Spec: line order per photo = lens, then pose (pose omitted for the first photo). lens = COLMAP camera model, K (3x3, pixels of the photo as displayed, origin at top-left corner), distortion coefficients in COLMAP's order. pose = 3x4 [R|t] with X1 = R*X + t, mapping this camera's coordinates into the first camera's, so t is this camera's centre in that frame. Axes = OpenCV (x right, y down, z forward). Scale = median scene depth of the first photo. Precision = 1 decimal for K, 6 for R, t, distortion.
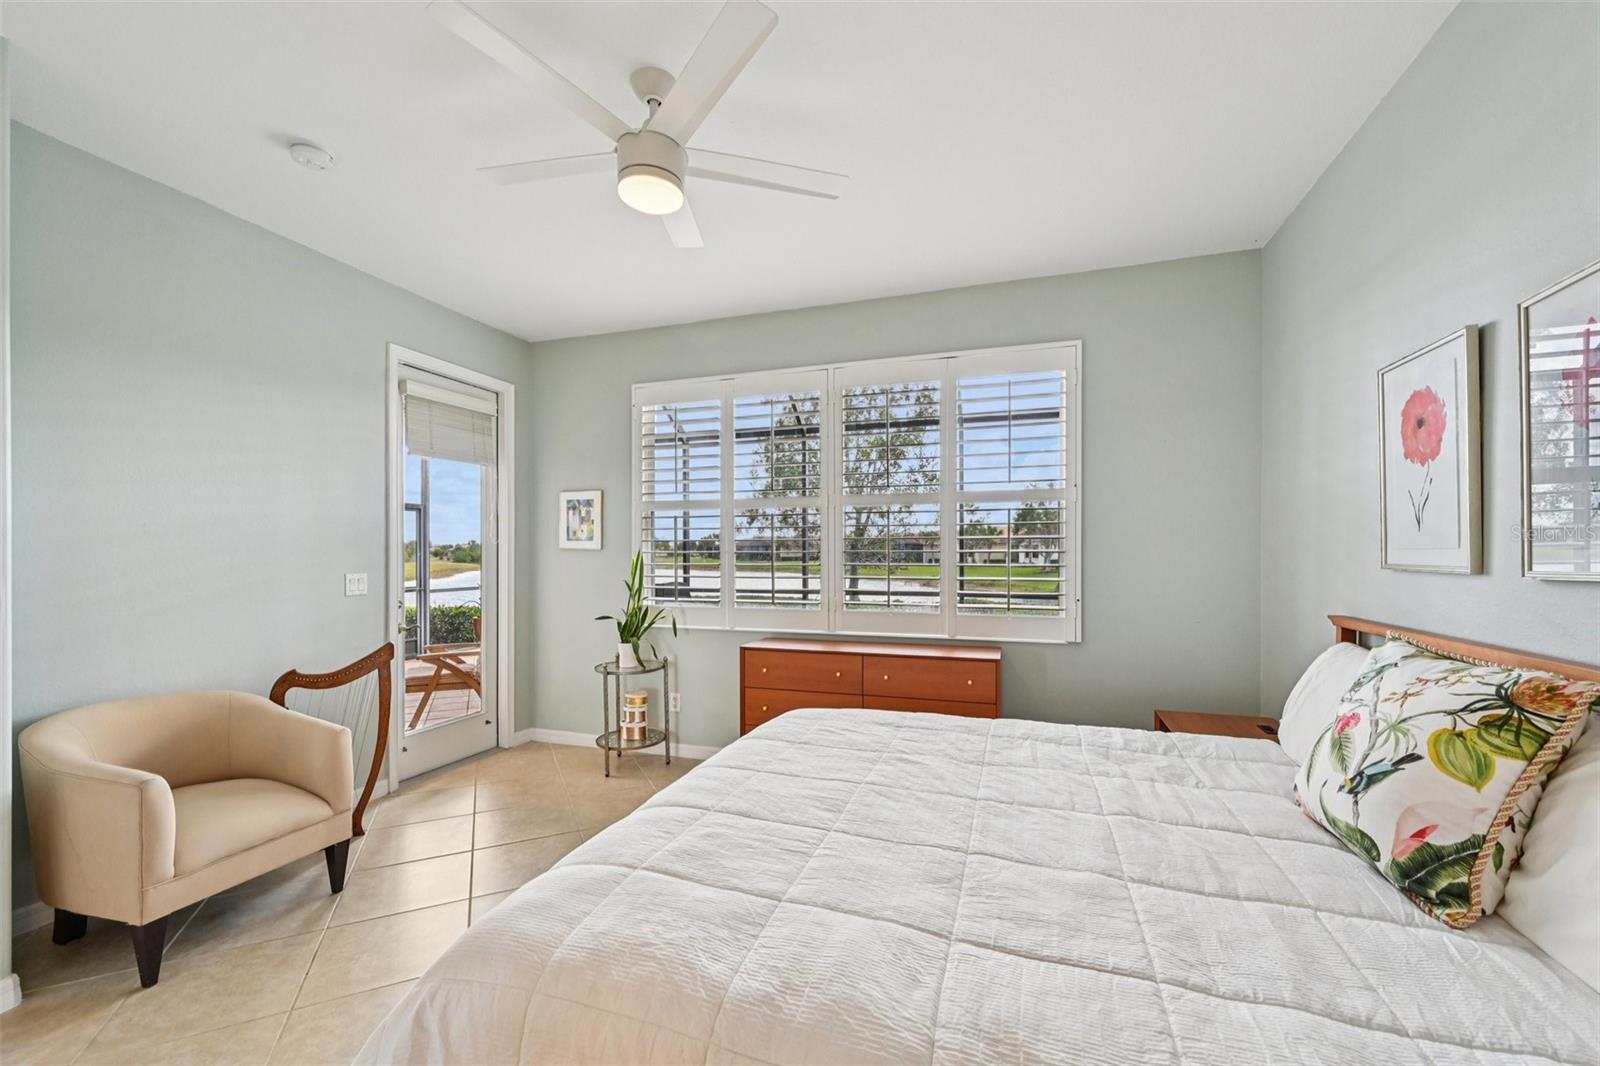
lens RADIAL K [[636.5, 0, 801.3], [0, 636.5, 544.9], [0, 0, 1]] dist [0.000920, 0.000055]
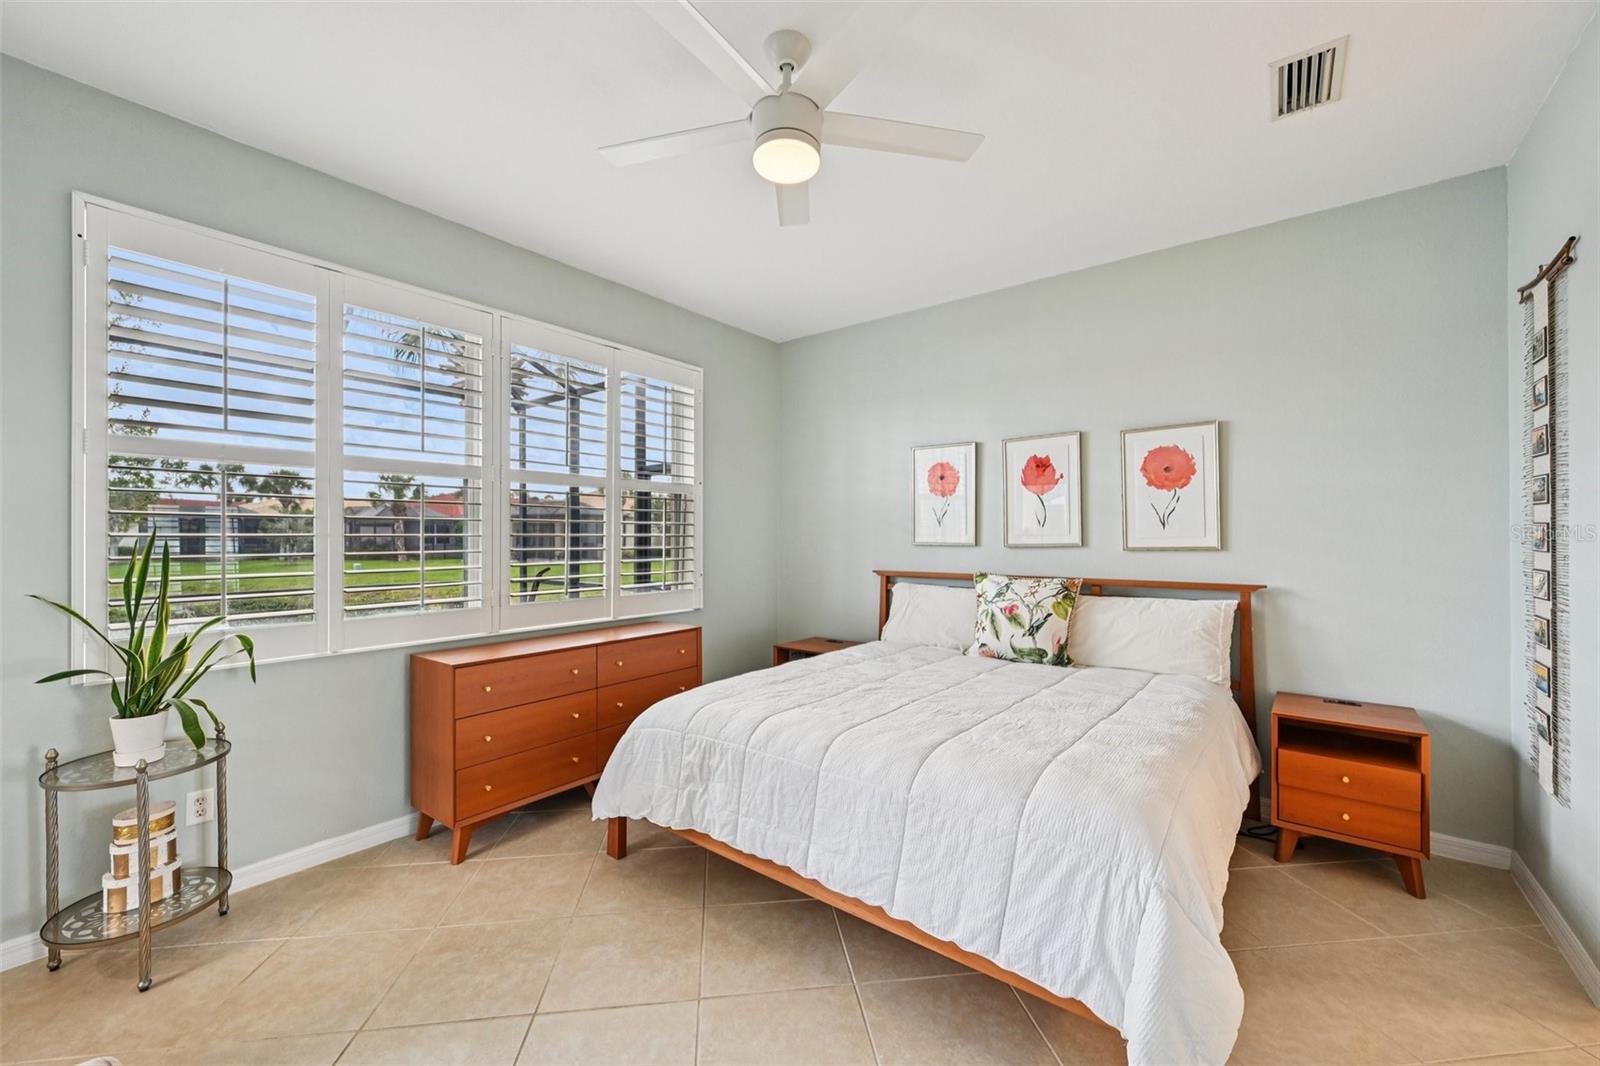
lens RADIAL K [[628.3, 0, 796.4], [0, 628.3, 530.9], [0, 0, 1]] dist [-0.000551, 0.000422]
pose [[0.338659, 0.009645, 0.940860, -1.225101], [-0.011849, 0.999912, -0.005985, 0.010184], [-0.940835, -0.009121, 0.338743, 0.739493]]
